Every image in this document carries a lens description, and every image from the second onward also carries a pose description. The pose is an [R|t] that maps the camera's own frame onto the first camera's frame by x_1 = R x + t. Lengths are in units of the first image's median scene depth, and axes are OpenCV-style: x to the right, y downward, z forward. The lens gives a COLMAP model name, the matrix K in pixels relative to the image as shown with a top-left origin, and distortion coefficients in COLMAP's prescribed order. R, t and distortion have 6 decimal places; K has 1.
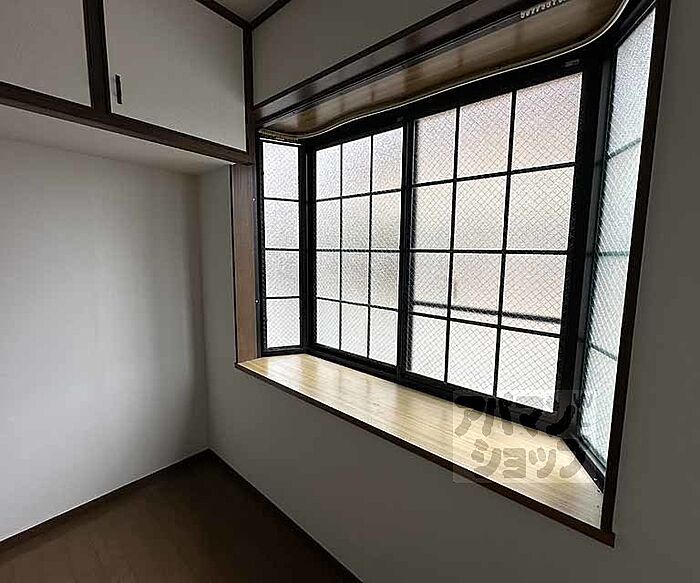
lens RADIAL K [[325.7, 0, 350.0], [0, 325.7, 291.5], [0, 0, 1]] dist [0.024089, 0.000368]
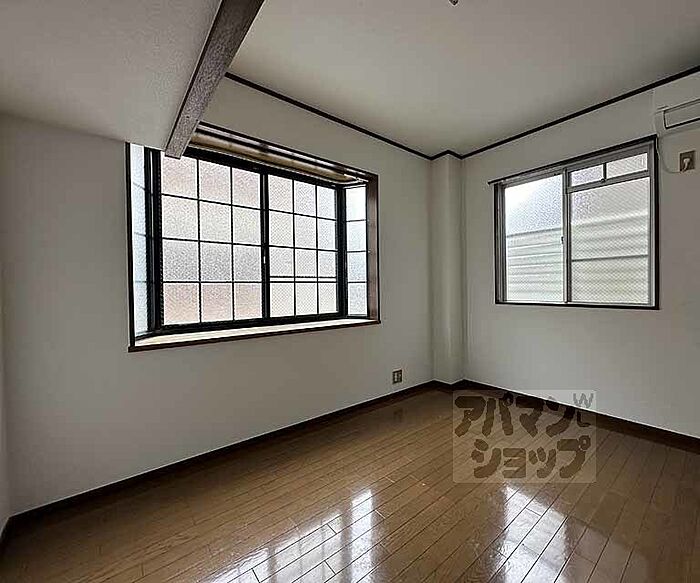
lens RADIAL K [[325.7, 0, 350.0], [0, 325.7, 291.5], [0, 0, 1]] dist [0.024089, 0.000368]
pose [[0.238916, -0.010438, 0.970984, -1.401397], [0.116674, 0.993006, -0.018034, 0.196672], [-0.964005, 0.117598, 0.238463, 0.206676]]
